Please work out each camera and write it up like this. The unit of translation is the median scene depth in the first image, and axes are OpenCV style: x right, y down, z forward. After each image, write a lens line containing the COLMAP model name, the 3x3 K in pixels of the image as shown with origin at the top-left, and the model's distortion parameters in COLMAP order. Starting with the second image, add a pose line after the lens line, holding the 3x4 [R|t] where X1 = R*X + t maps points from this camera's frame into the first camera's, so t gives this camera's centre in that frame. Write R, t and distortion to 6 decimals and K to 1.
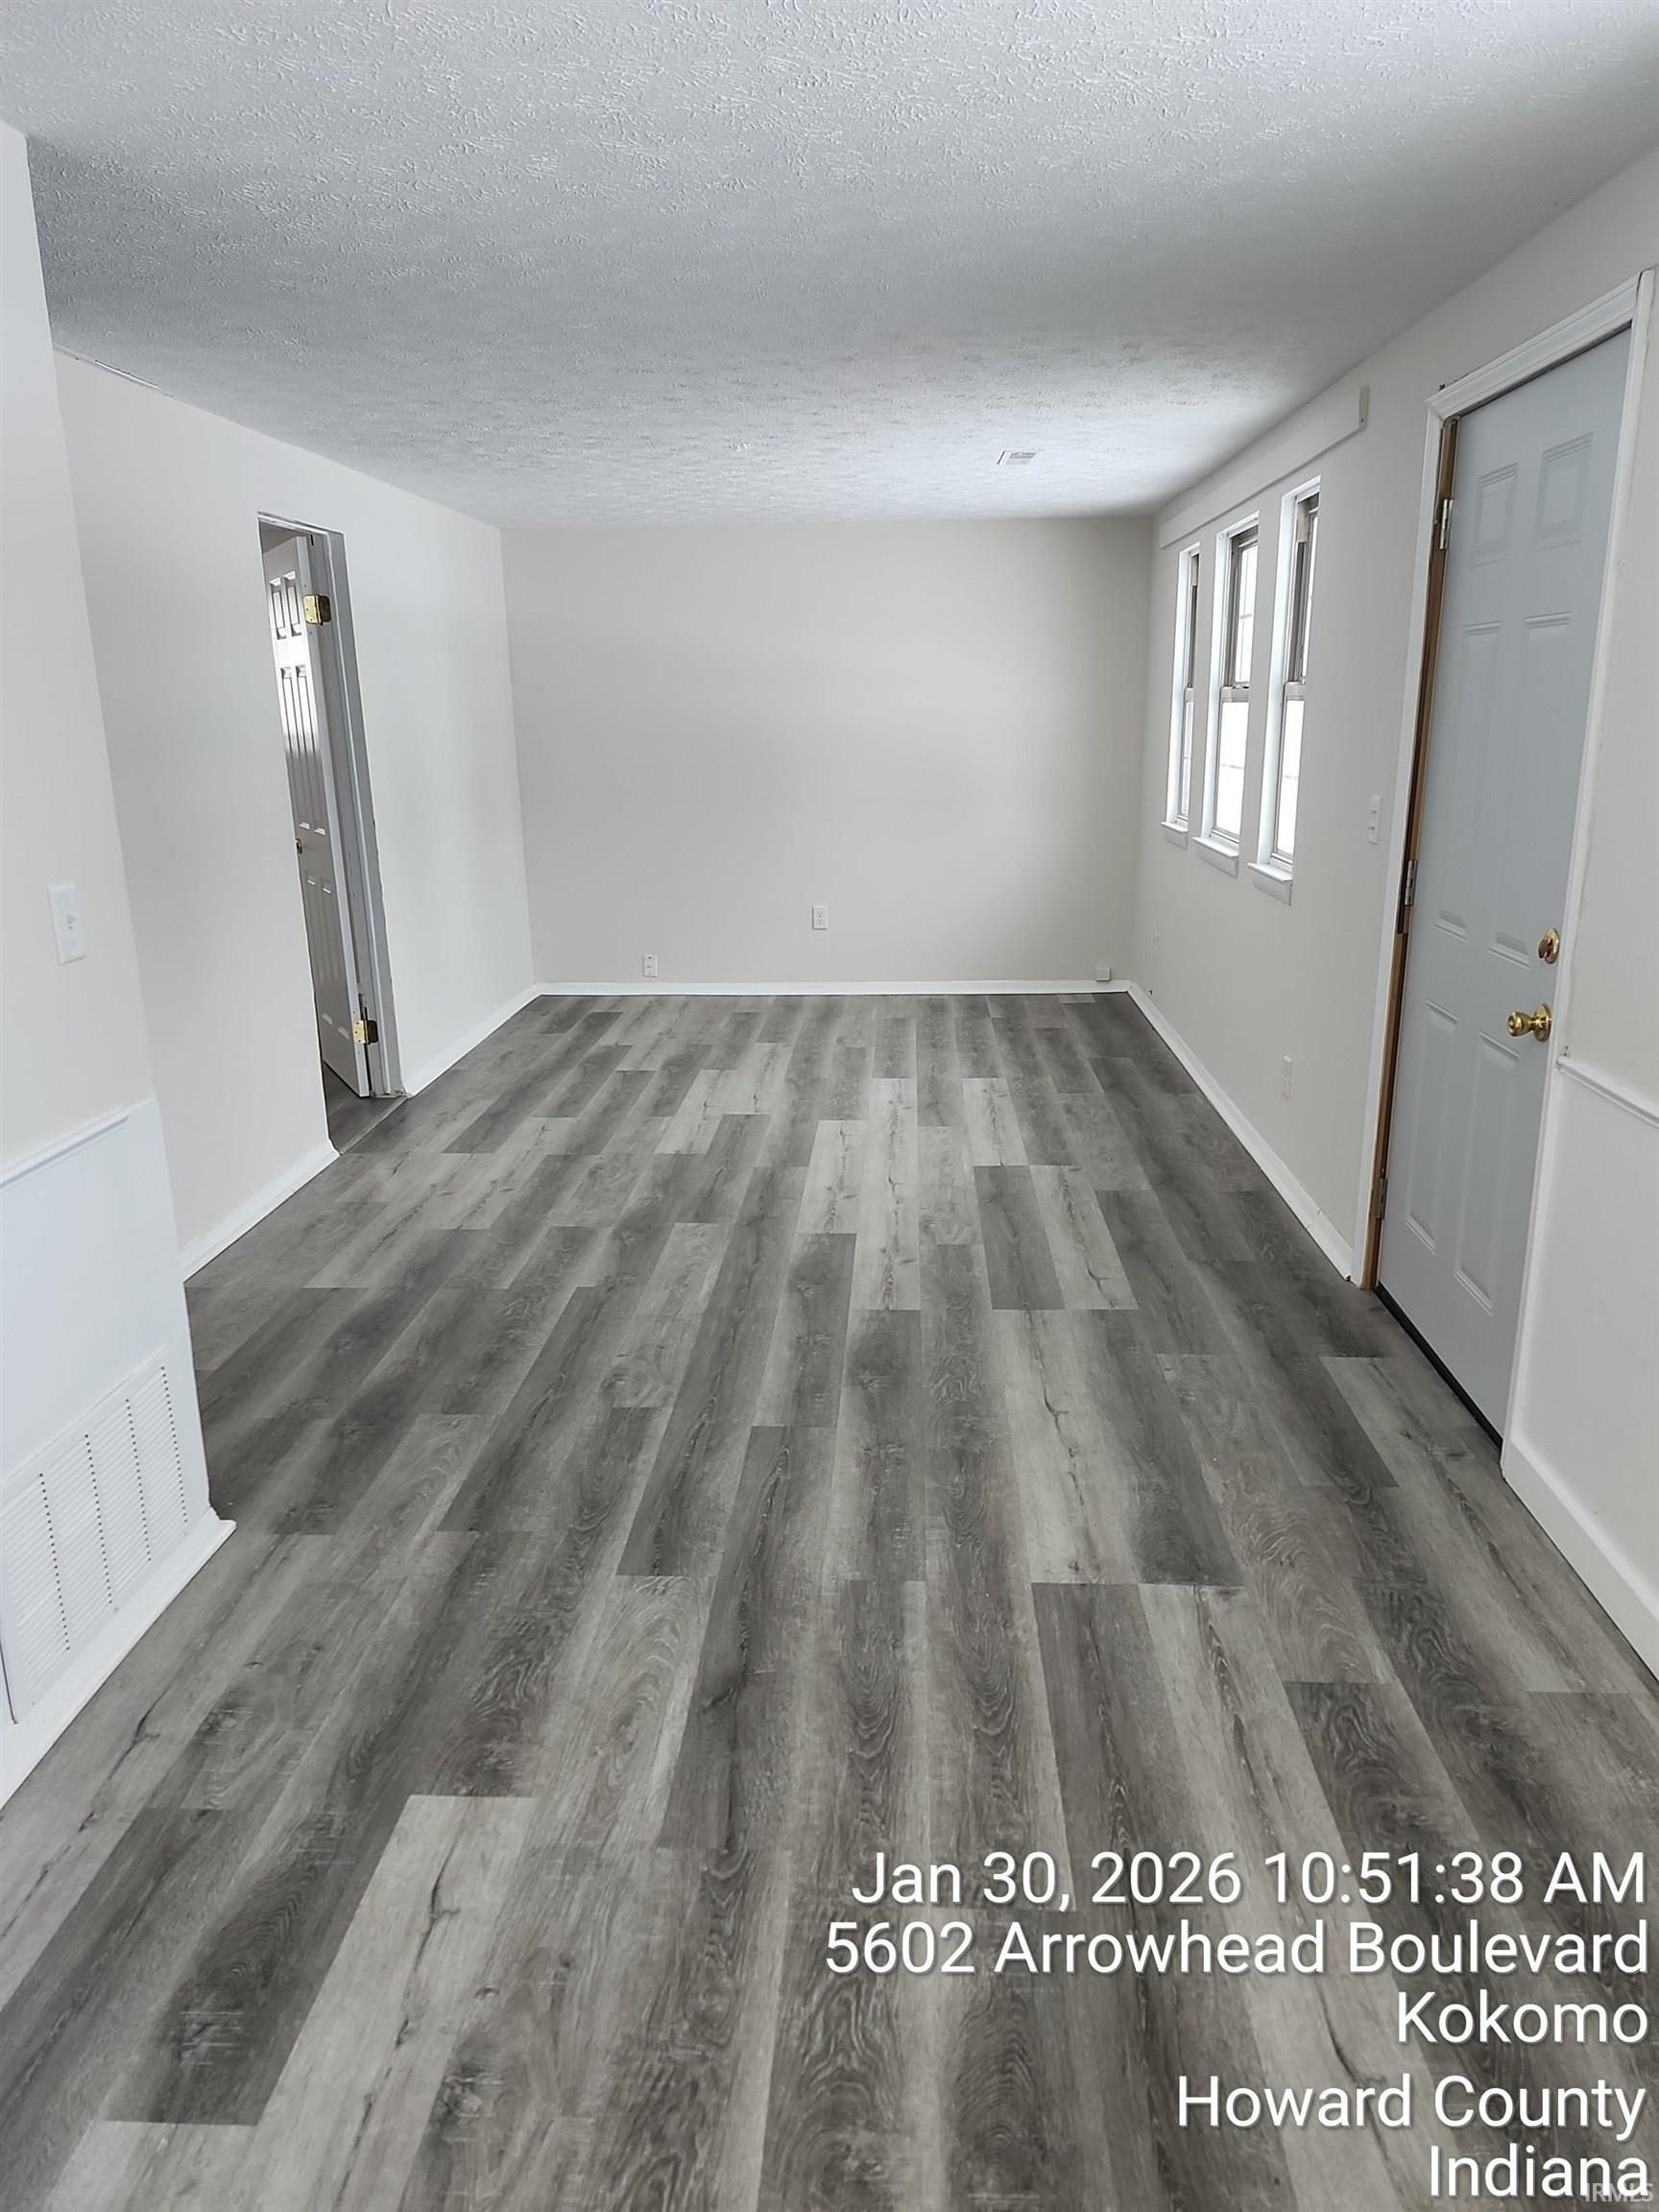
lens RADIAL K [[1503.2, 0, 823.9], [0, 1503.2, 1095.8], [0, 0, 1]] dist [0.002356, -0.010321]
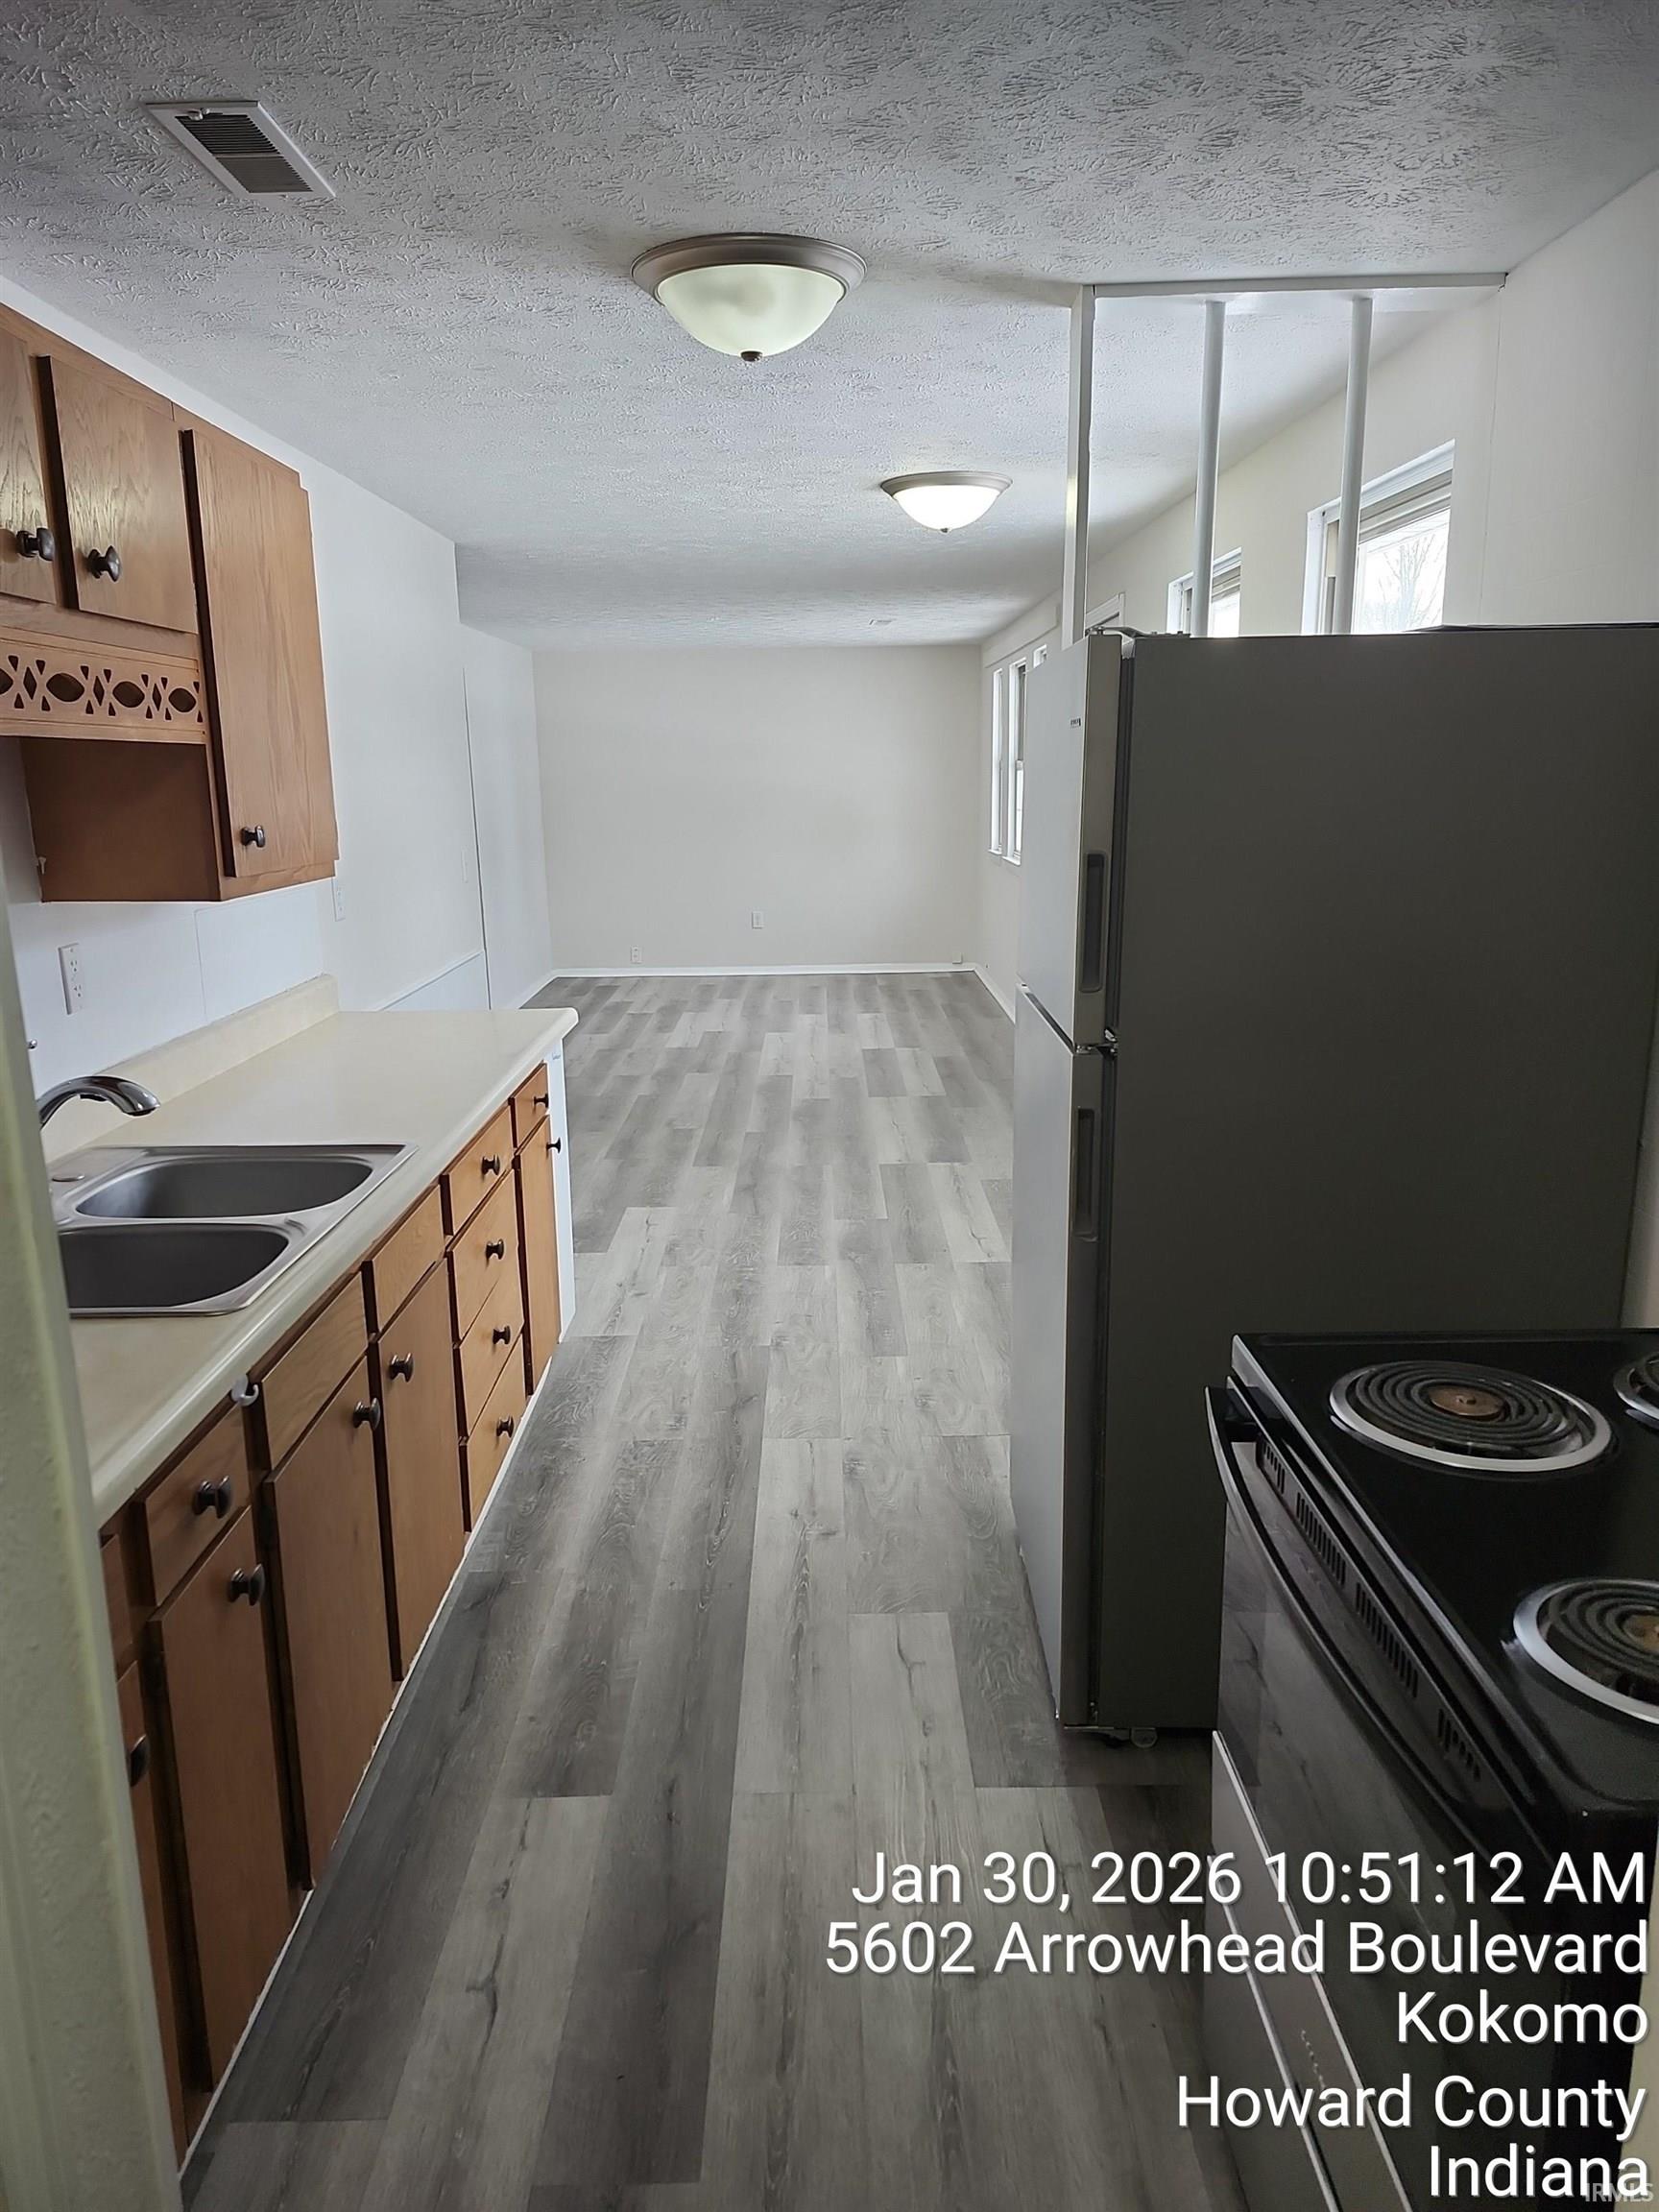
lens RADIAL K [[1503.2, 0, 831.3], [0, 1503.2, 1120.6], [0, 0, 1]] dist [0.002356, -0.010321]
pose [[0.997970, -0.013722, 0.062196, -0.043758], [0.015127, 0.999640, -0.022179, 0.187610], [-0.061869, 0.023075, 0.997818, -0.749133]]
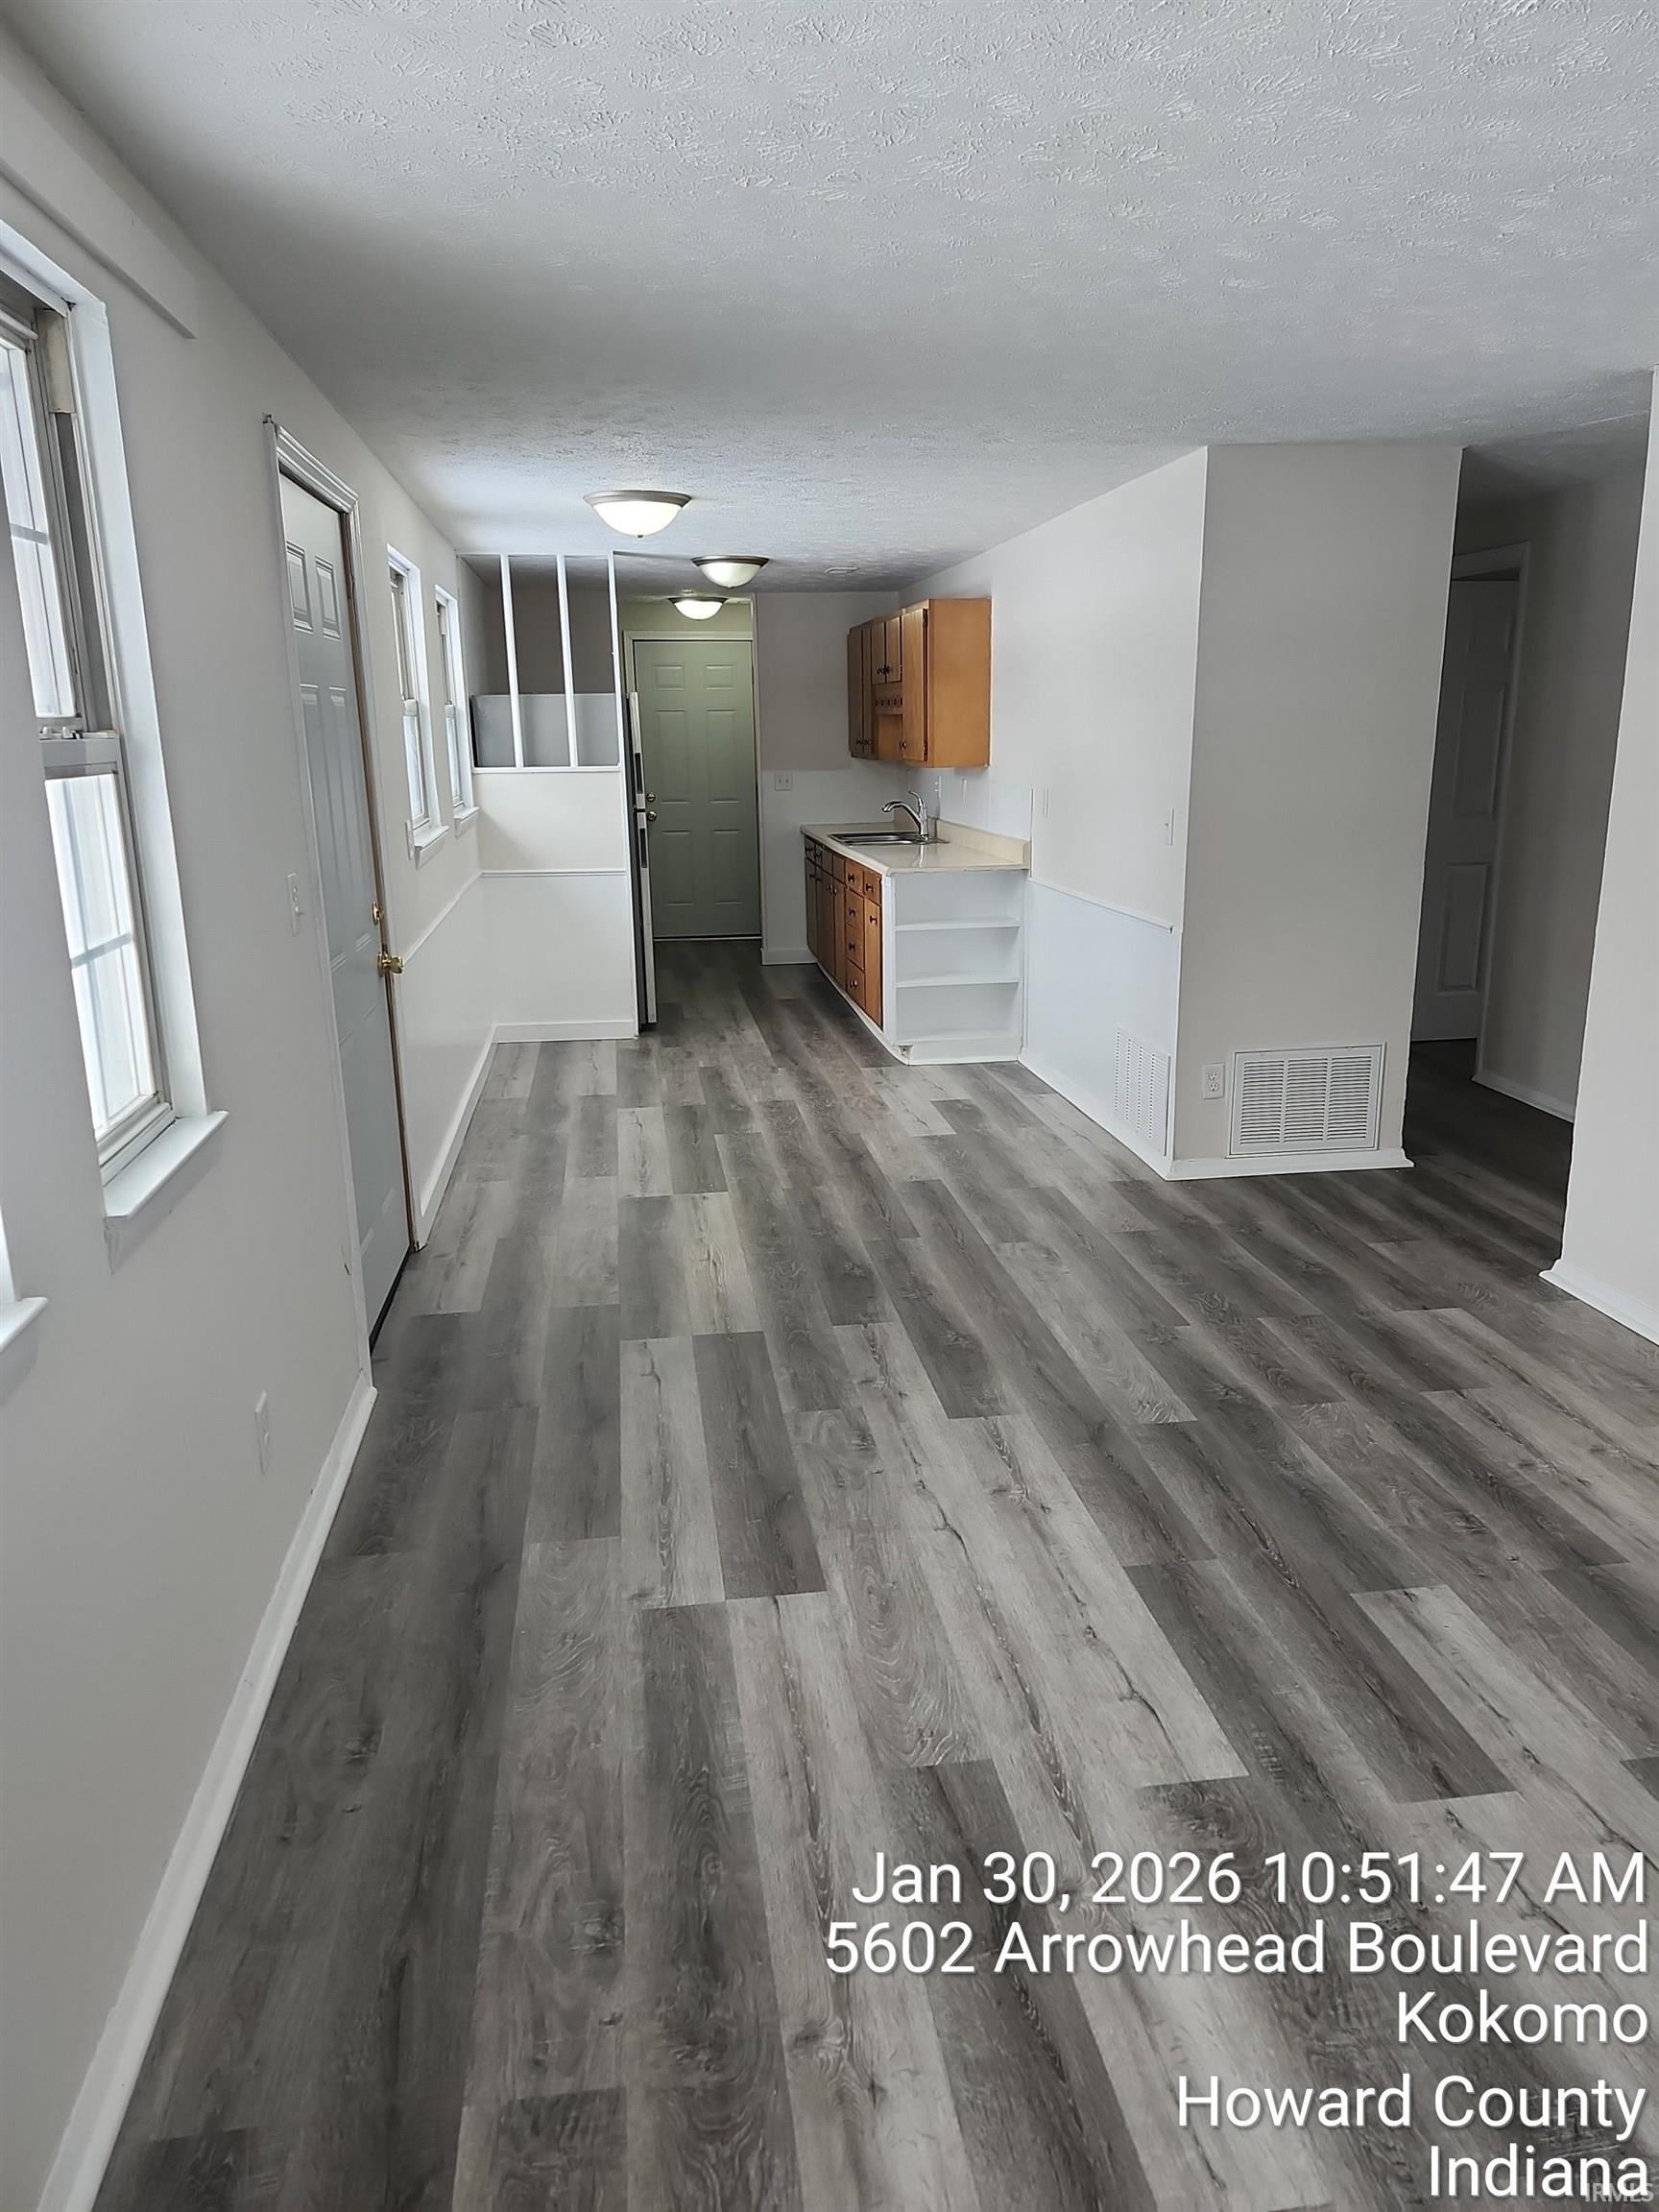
lens RADIAL K [[1503.2, 0, 826.3], [0, 1503.2, 1109.2], [0, 0, 1]] dist [0.002356, -0.010321]
pose [[-0.981231, 0.078085, -0.176319, 0.210649], [-0.015571, 0.879278, 0.476055, -0.421319], [0.192206, 0.469866, -0.861559, 1.606010]]
